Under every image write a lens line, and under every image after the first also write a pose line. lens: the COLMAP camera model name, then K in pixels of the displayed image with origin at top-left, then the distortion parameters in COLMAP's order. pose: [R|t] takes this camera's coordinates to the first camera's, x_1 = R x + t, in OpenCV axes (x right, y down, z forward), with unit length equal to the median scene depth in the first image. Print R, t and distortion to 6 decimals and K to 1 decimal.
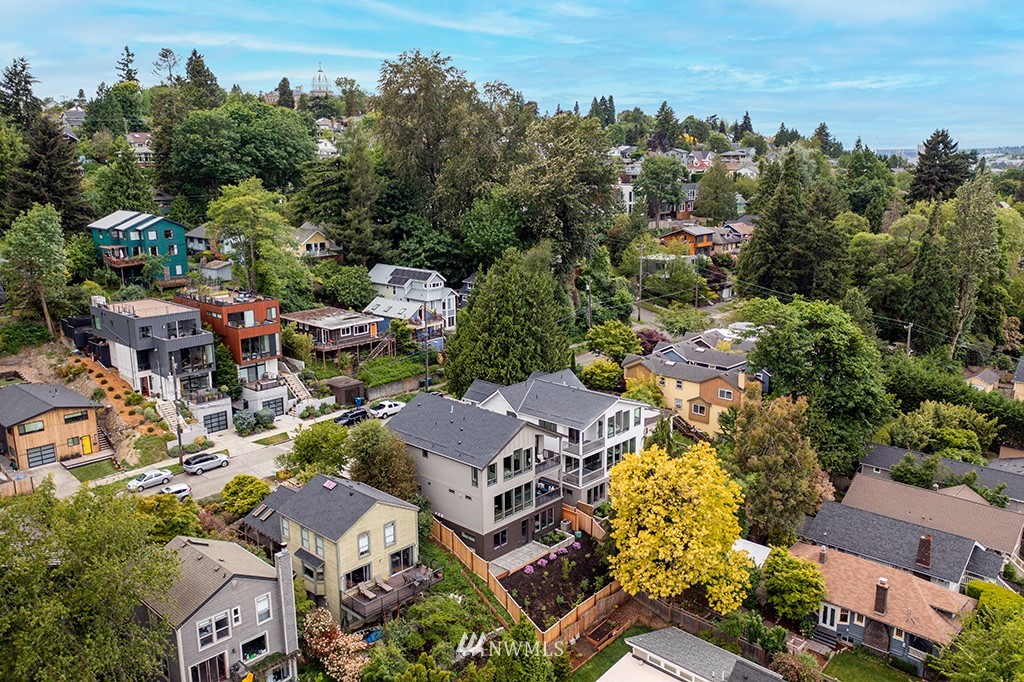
lens RADIAL K [[823.8, 0, 510.8], [0, 823.8, 340.5], [0, 0, 1]] dist [0.003237, 0.000635]
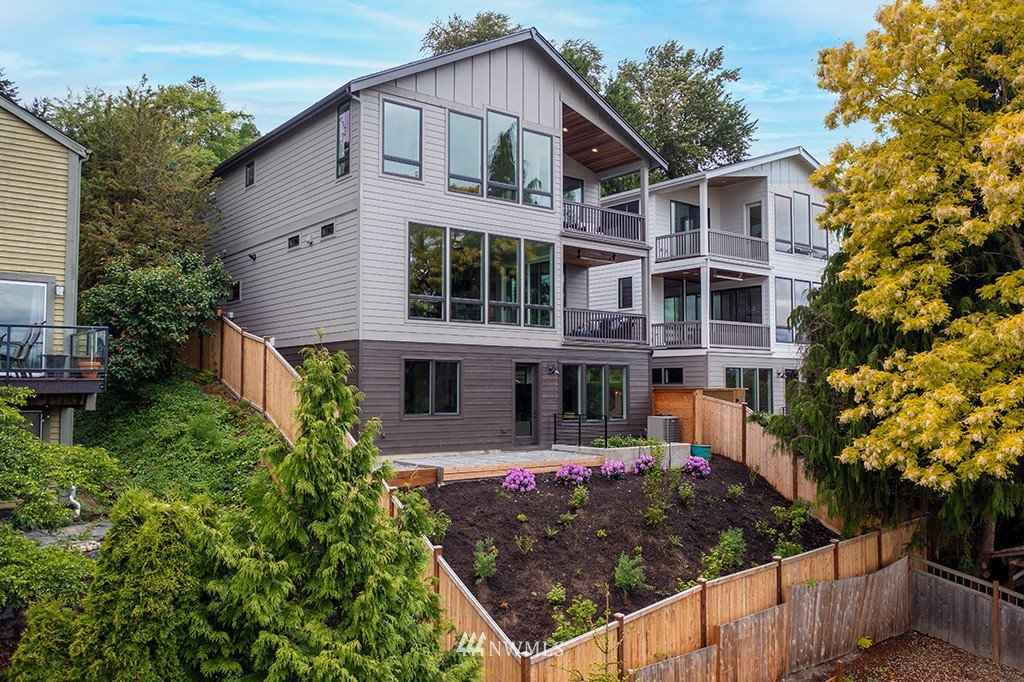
lens RADIAL K [[823.8, 0, 513.1], [0, 823.8, 343.5], [0, 0, 1]] dist [0.003237, 0.000635]
pose [[0.990215, -0.002922, -0.139520, 0.057139], [-0.034432, 0.963754, -0.264562, 0.301404], [0.135236, 0.266778, 0.954223, 0.712862]]
